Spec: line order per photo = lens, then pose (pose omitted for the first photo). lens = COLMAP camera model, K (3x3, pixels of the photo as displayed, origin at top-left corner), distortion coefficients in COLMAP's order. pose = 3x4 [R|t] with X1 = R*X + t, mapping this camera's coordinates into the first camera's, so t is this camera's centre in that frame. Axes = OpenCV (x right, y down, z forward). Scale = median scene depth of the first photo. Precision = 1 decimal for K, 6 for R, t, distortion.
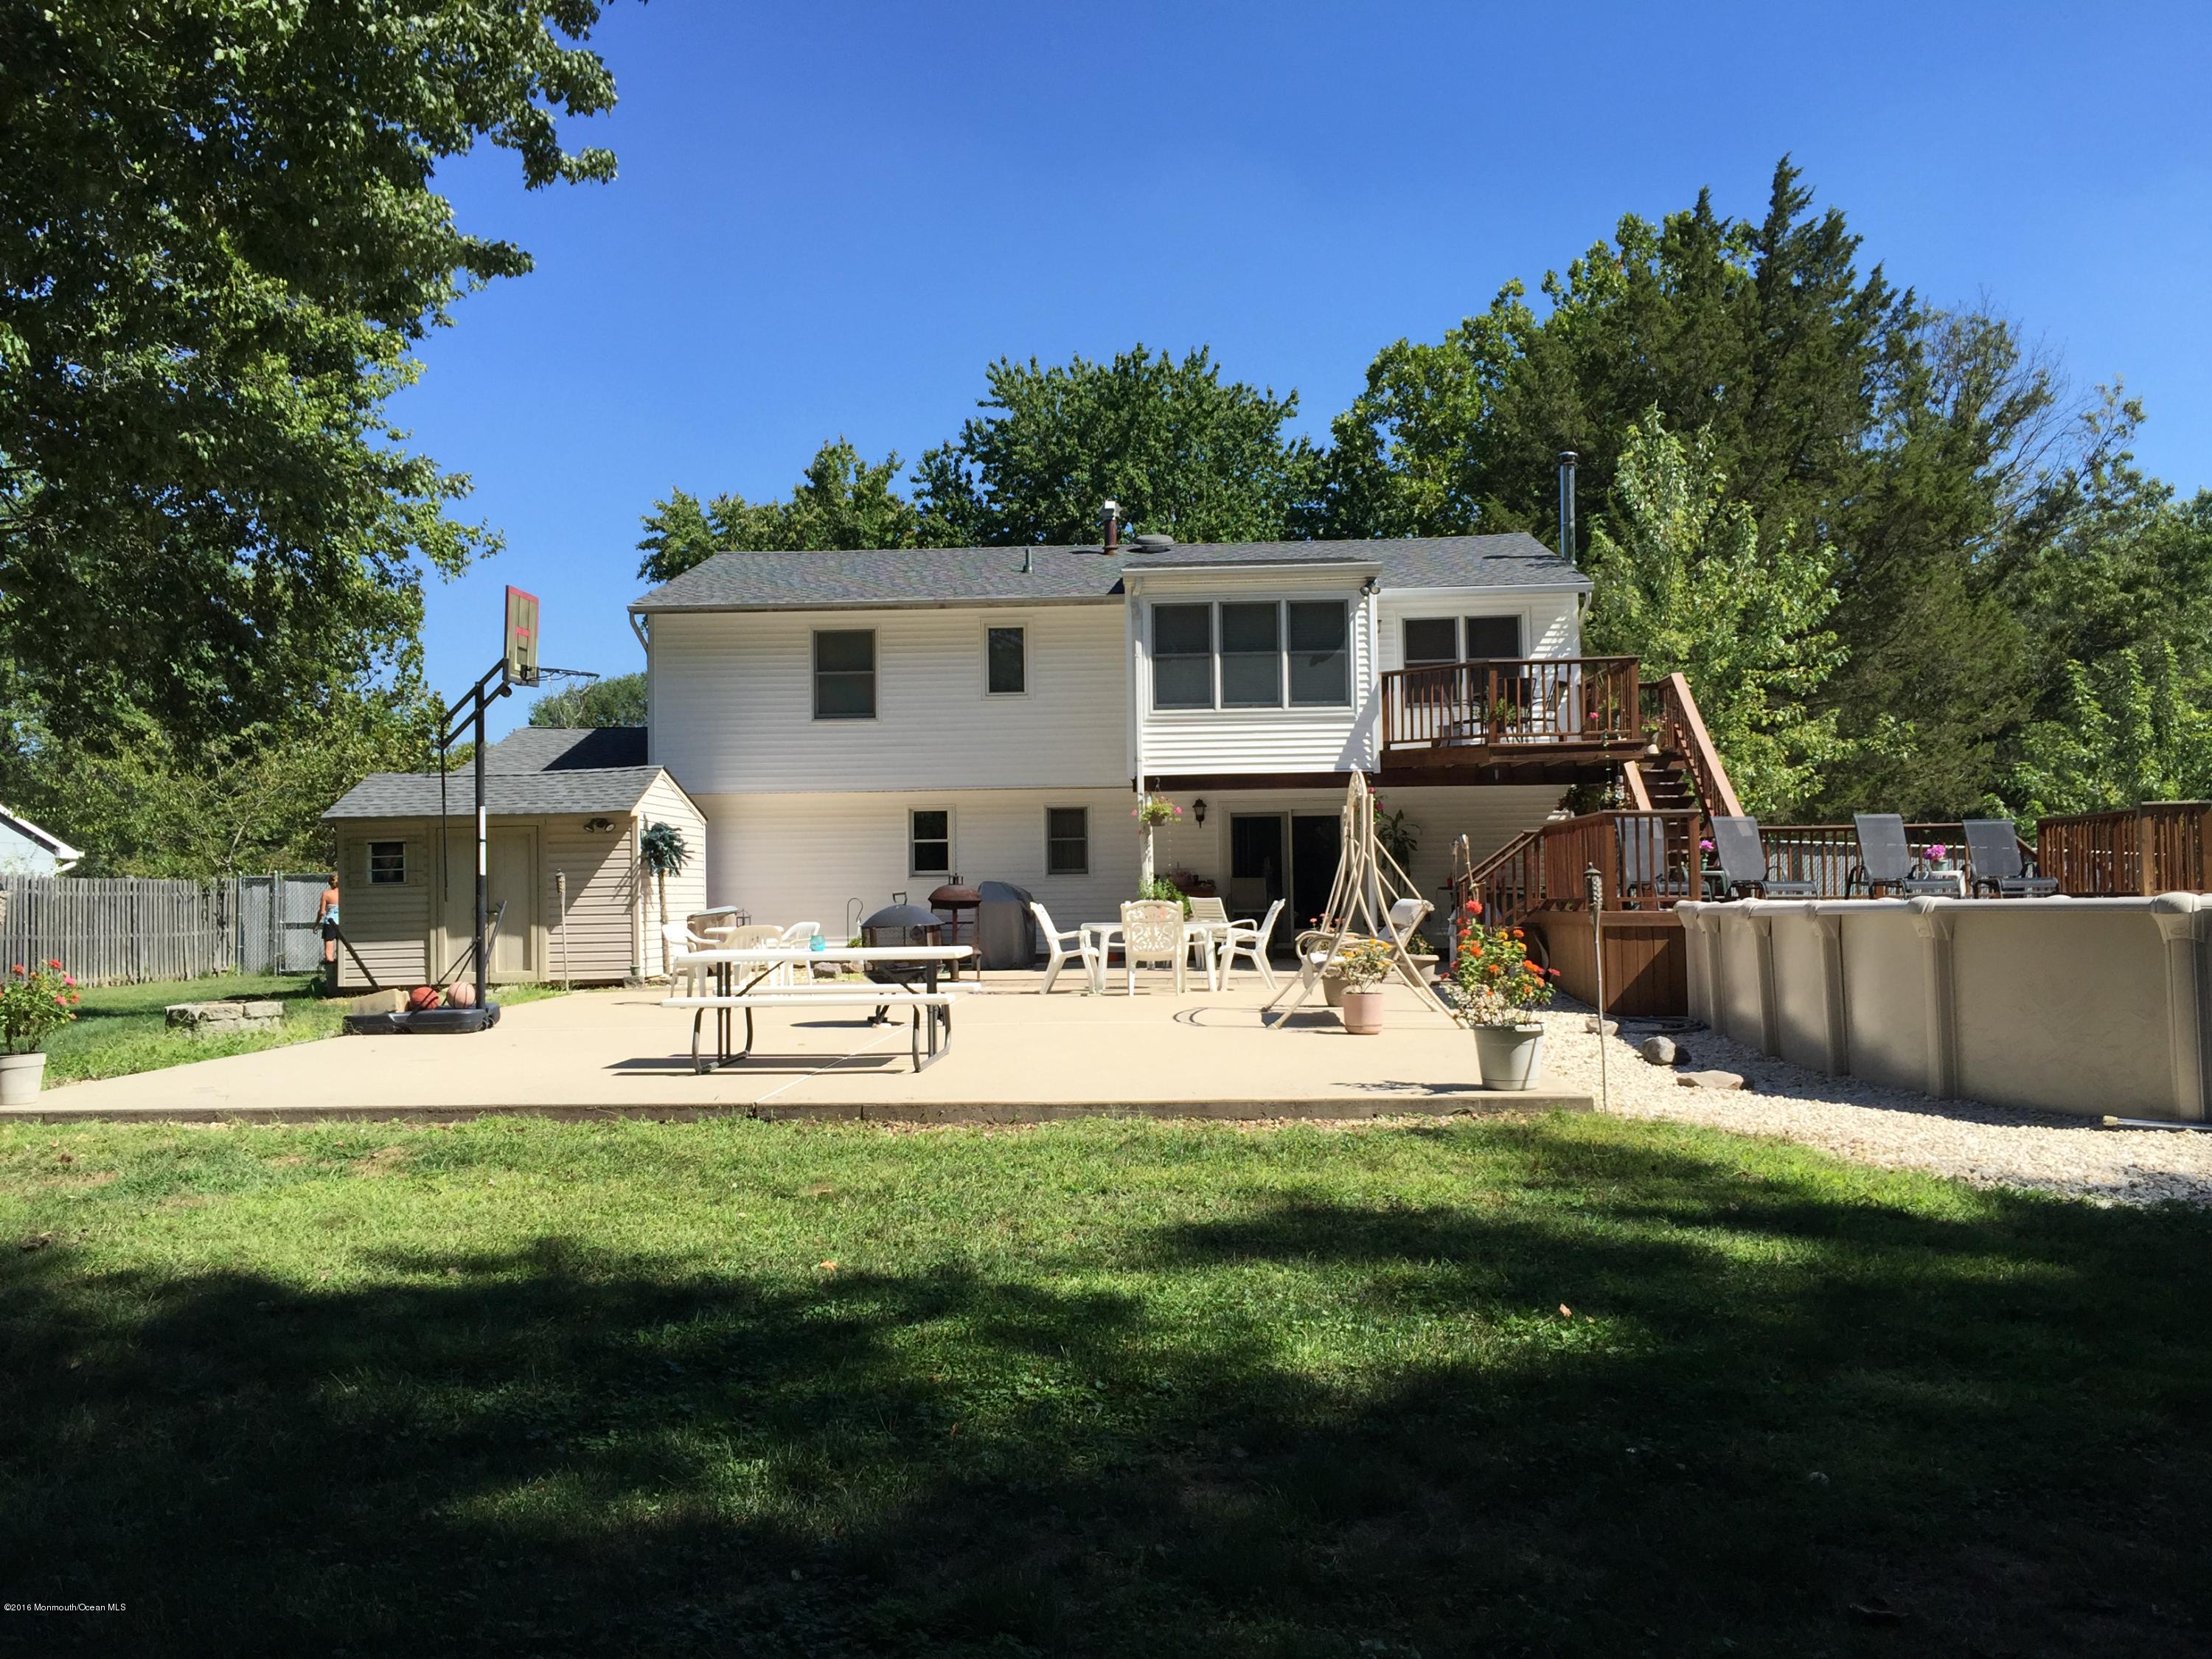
lens RADIAL K [[1889.4, 0, 1116.0], [0, 1889.4, 836.9], [0, 0, 1]] dist [0.083423, -0.124203]
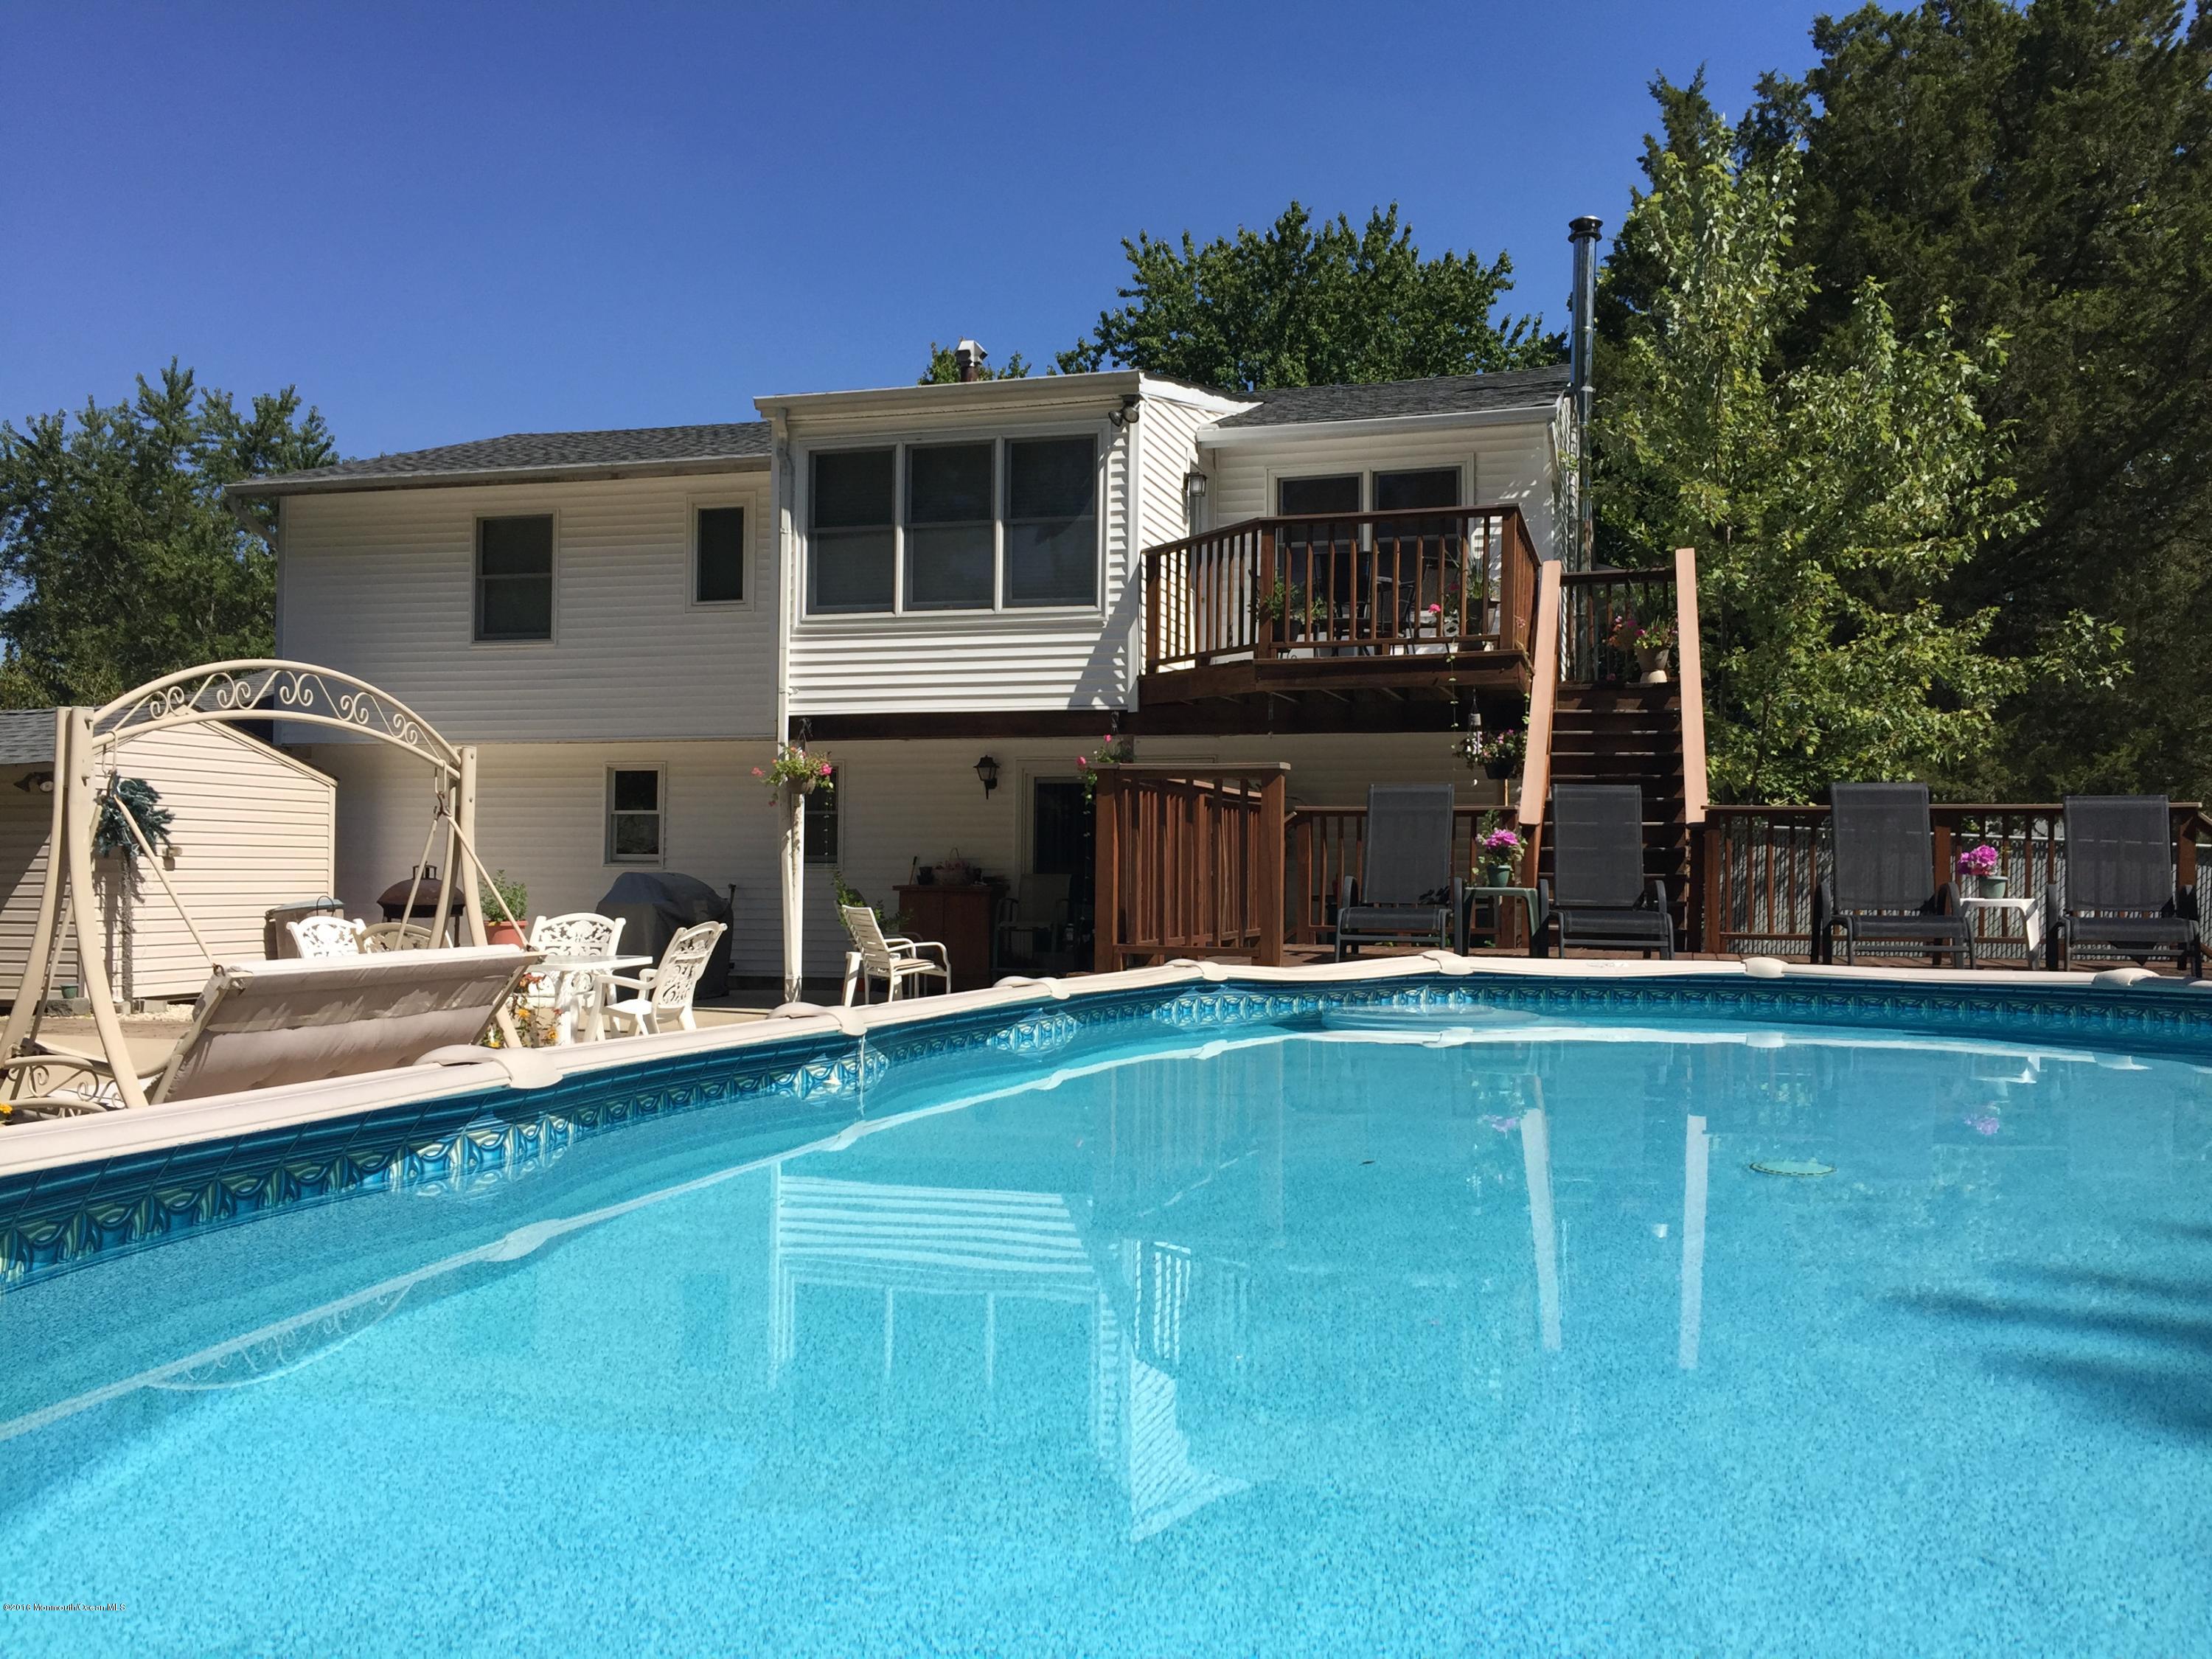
lens RADIAL K [[1883.0, 0, 1106.0], [0, 1883.0, 829.5], [0, 0, 1]] dist [0.118744, -0.199878]
pose [[0.972102, 0.014603, -0.234102, 0.272130], [-0.011710, 0.999837, 0.013742, -0.003526], [0.234264, -0.010617, 0.972115, 0.391898]]
